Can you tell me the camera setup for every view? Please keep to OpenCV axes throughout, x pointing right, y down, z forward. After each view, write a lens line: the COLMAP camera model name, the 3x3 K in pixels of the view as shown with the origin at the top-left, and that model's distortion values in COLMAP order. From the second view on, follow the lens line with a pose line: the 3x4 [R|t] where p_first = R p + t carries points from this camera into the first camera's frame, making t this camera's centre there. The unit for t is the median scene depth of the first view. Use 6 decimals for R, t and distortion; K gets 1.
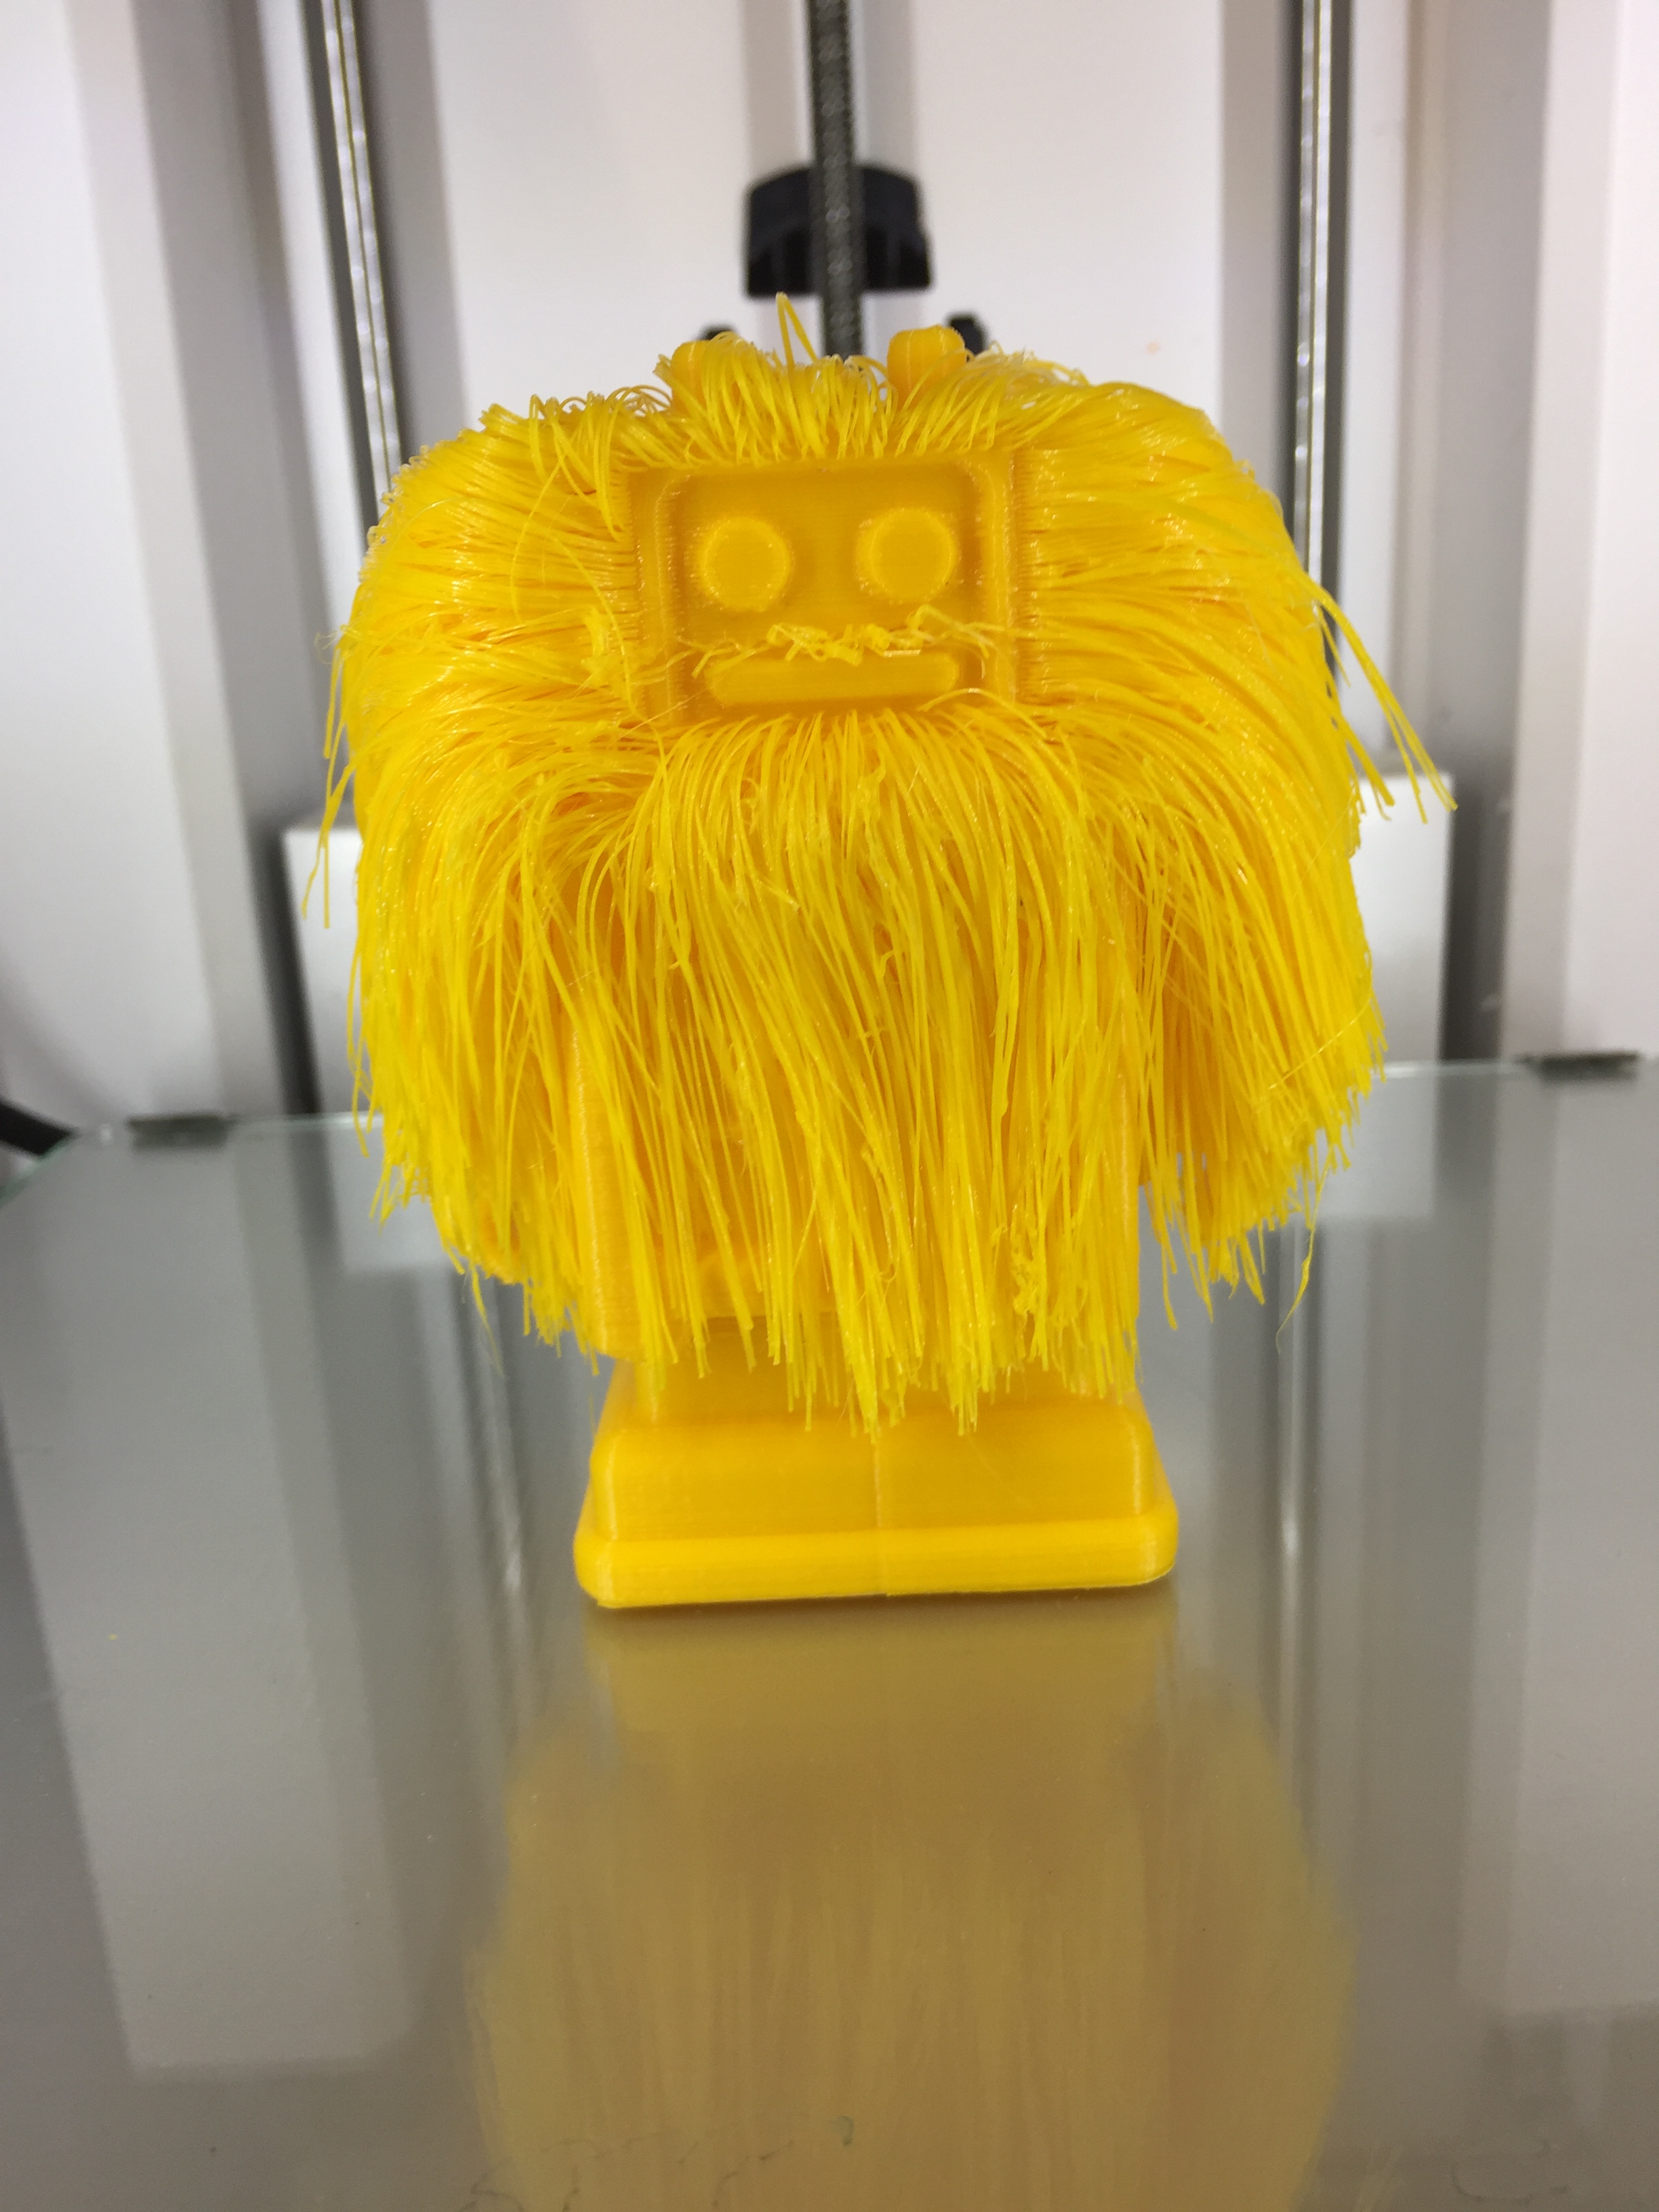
lens RADIAL K [[1817.2, 0, 829.5], [0, 1817.2, 1106.0], [0, 0, 1]] dist [-0.003946, -0.001078]
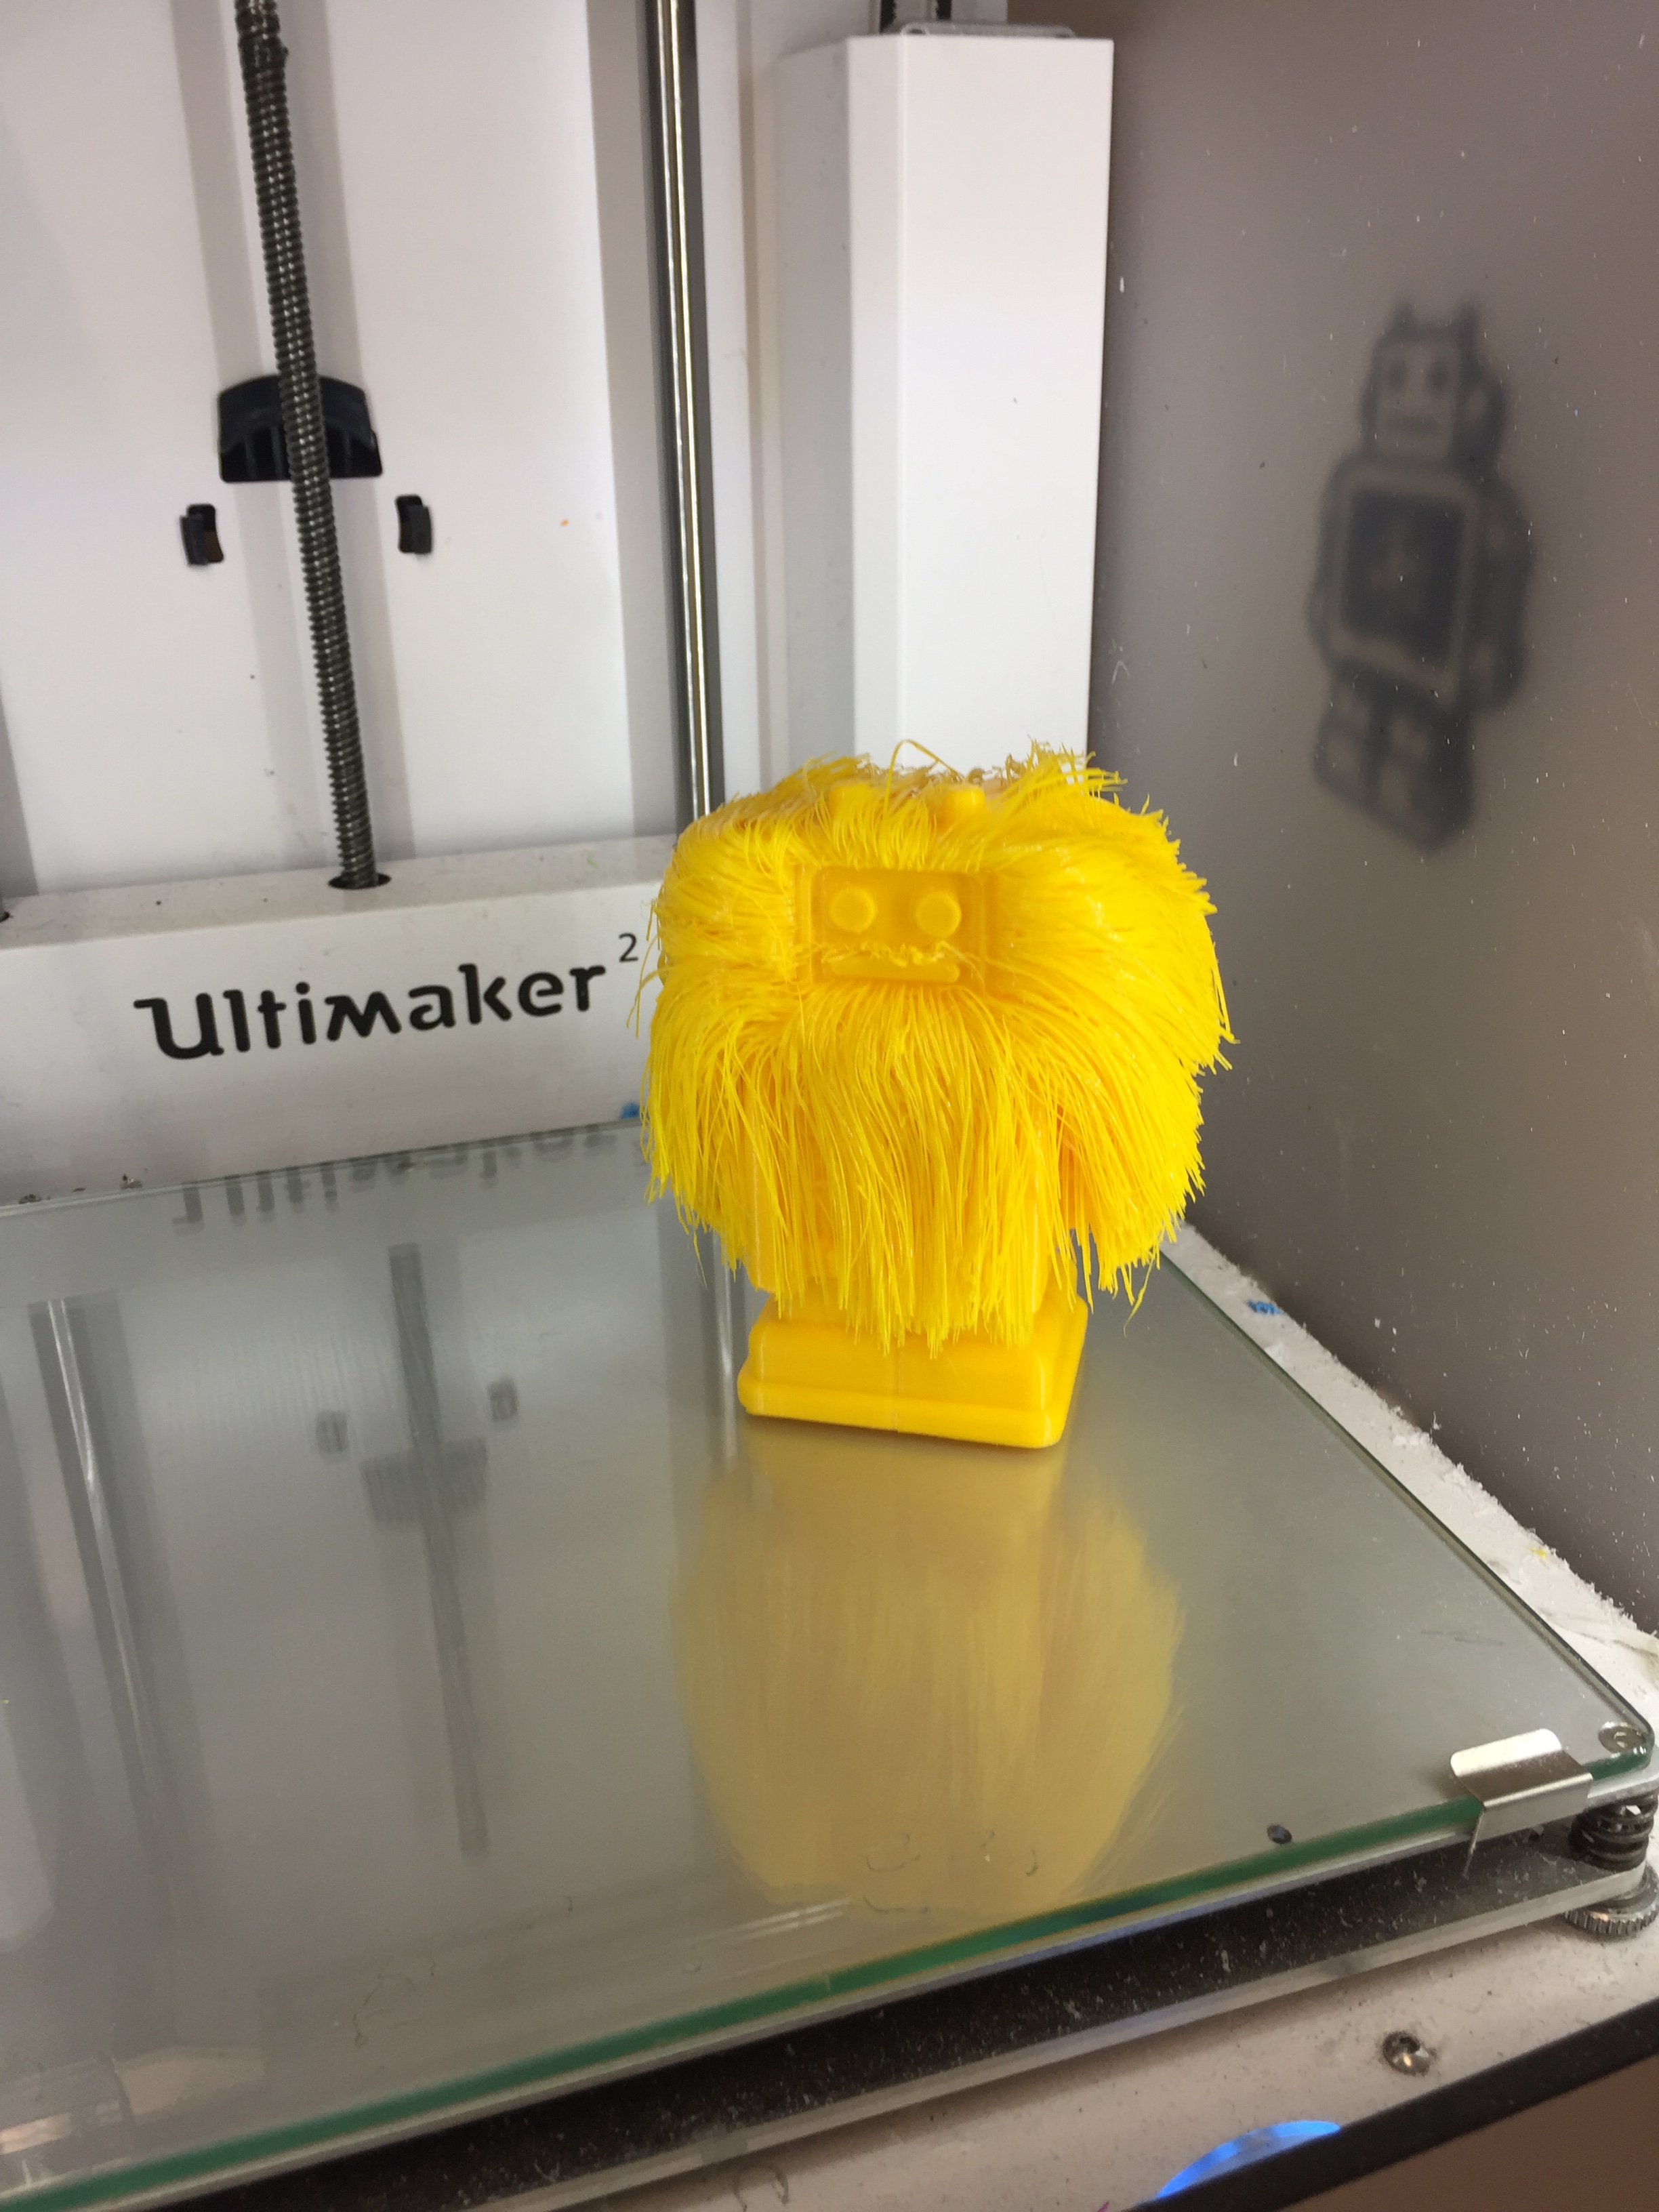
lens RADIAL K [[1879.6, 0, 803.9], [0, 1879.6, 1106.8], [0, 0, 1]] dist [0.034357, -0.000296]
pose [[0.973542, 0.121153, -0.193749, 0.306544], [-0.090947, 0.983265, 0.157859, -0.393507], [0.209631, -0.136062, 0.968267, -0.931690]]
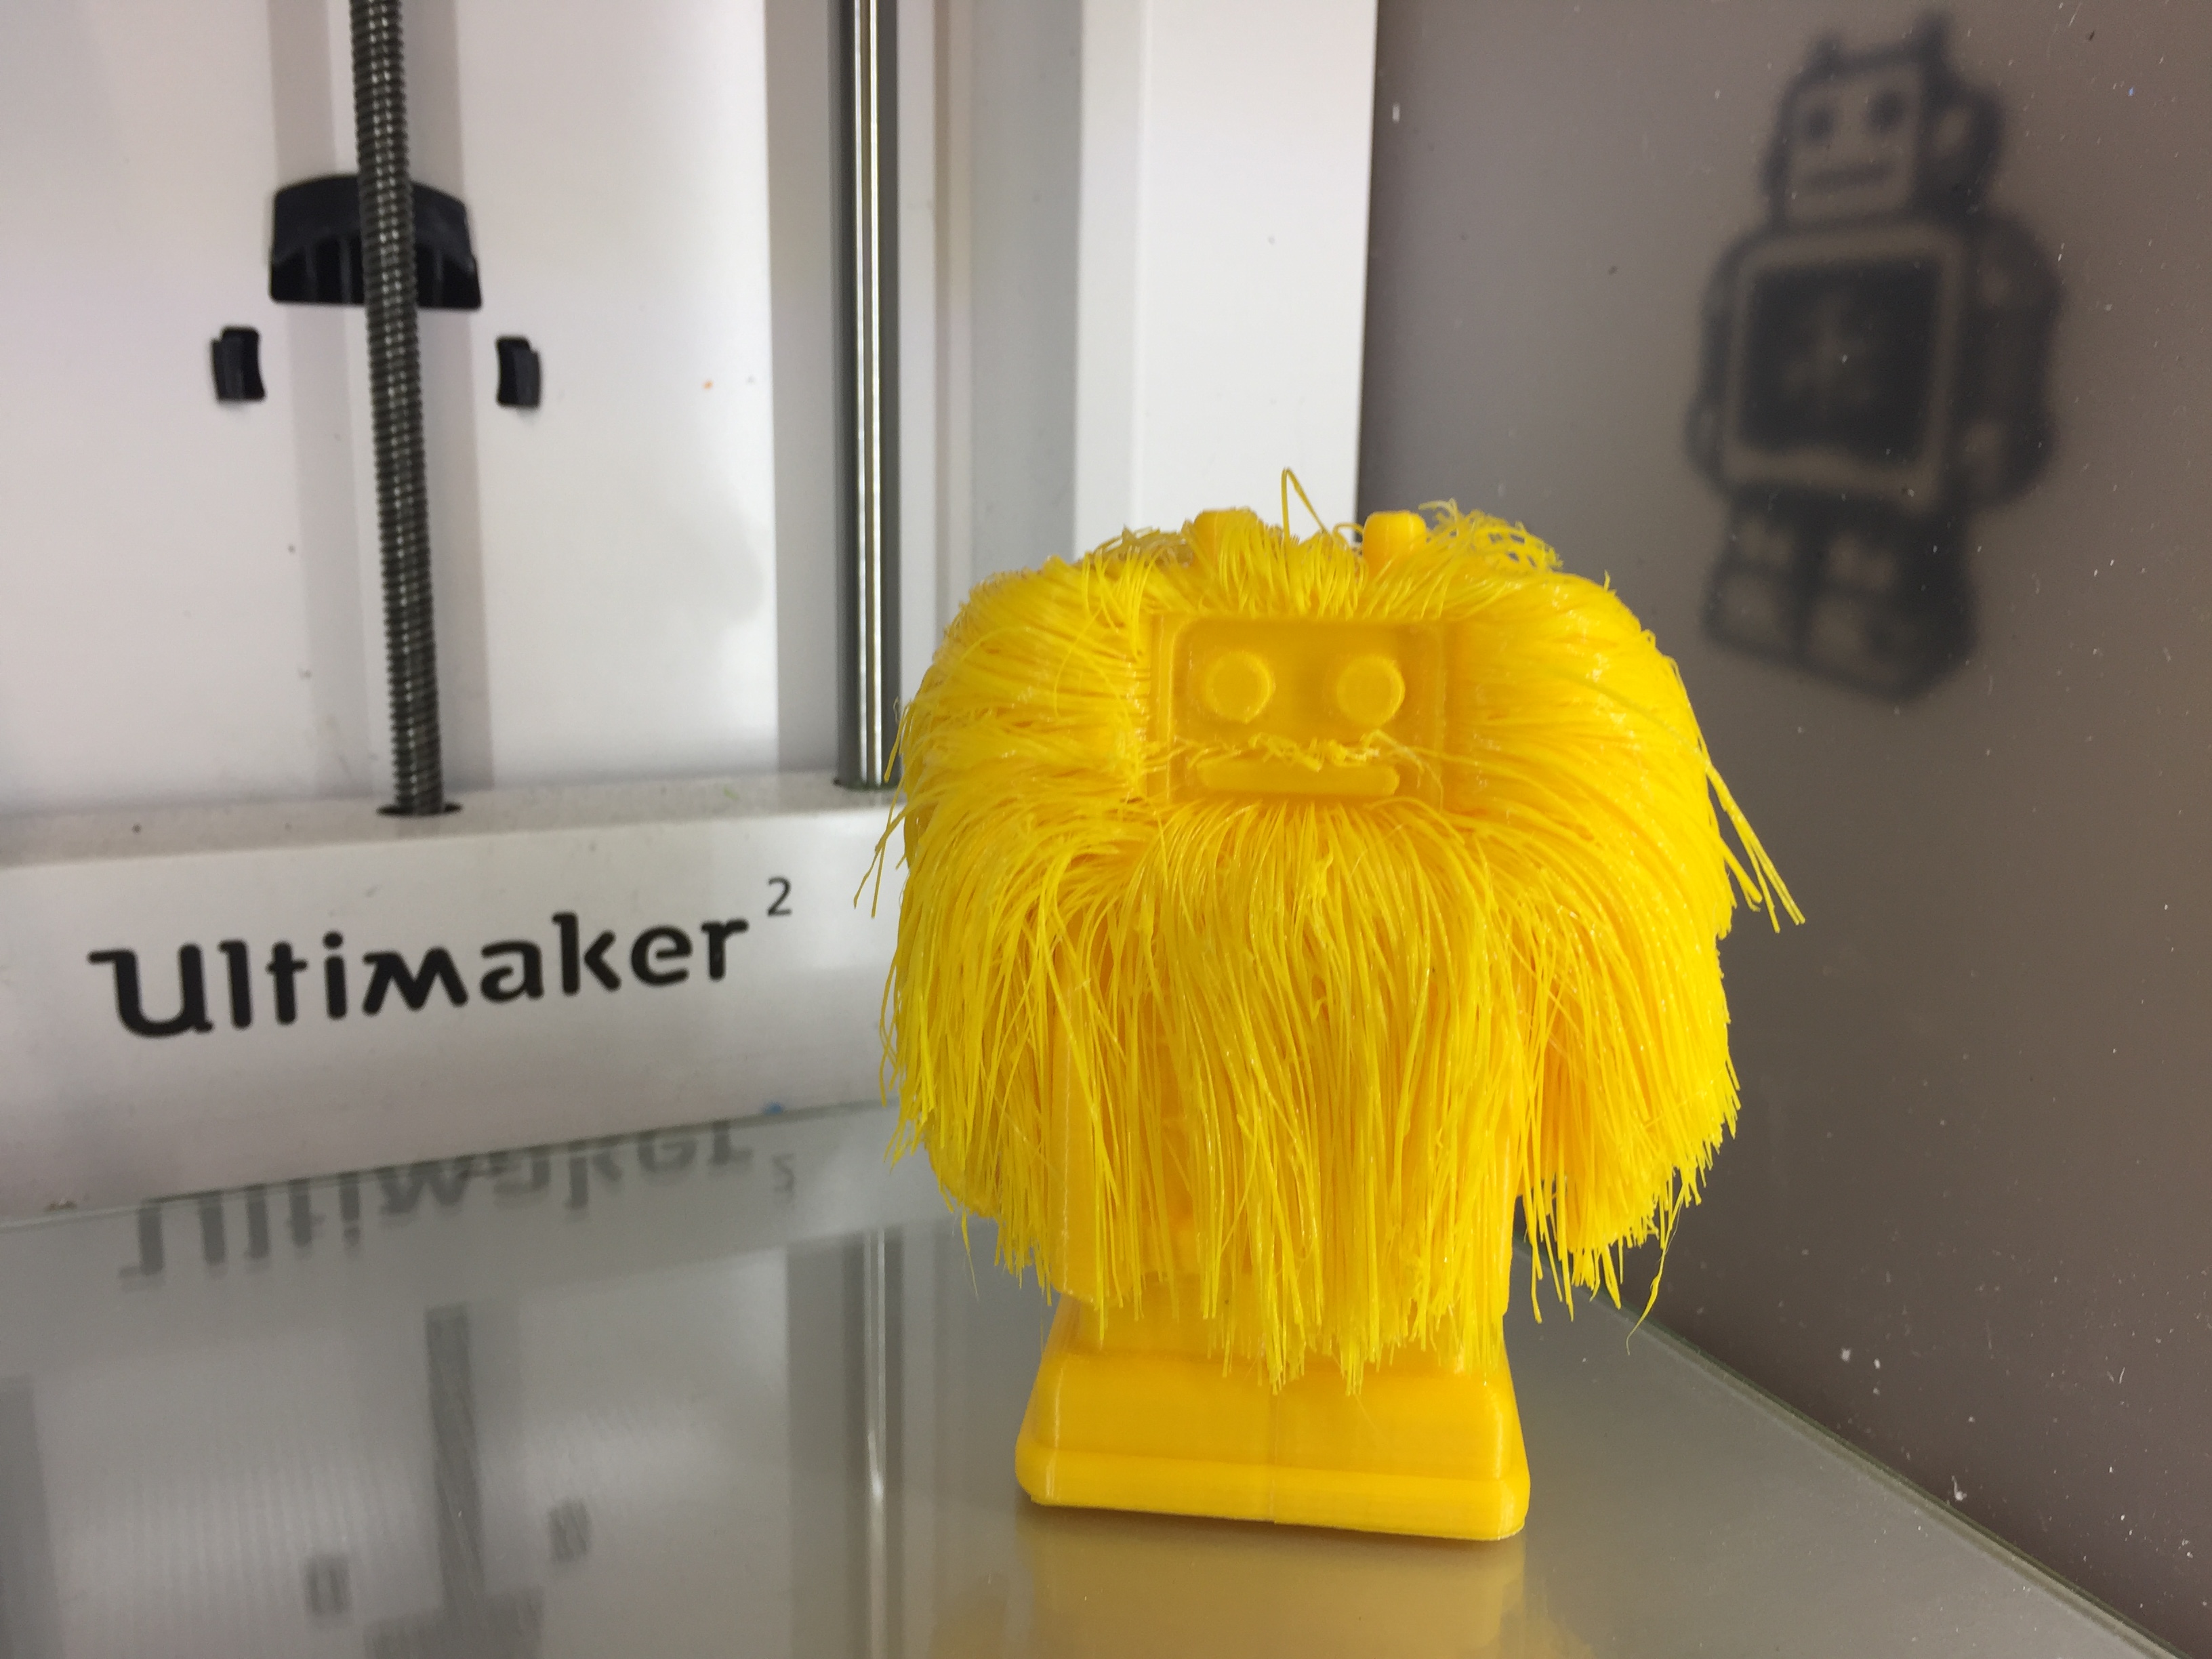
lens RADIAL K [[1913.3, 0, 1106.0], [0, 1913.3, 829.5], [0, 0, 1]] dist [0.066291, -0.143060]
pose [[0.992455, 0.091356, -0.081777, -0.018207], [-0.096151, 0.993748, -0.056748, -0.111037], [0.076081, 0.064183, 0.995034, -0.325803]]
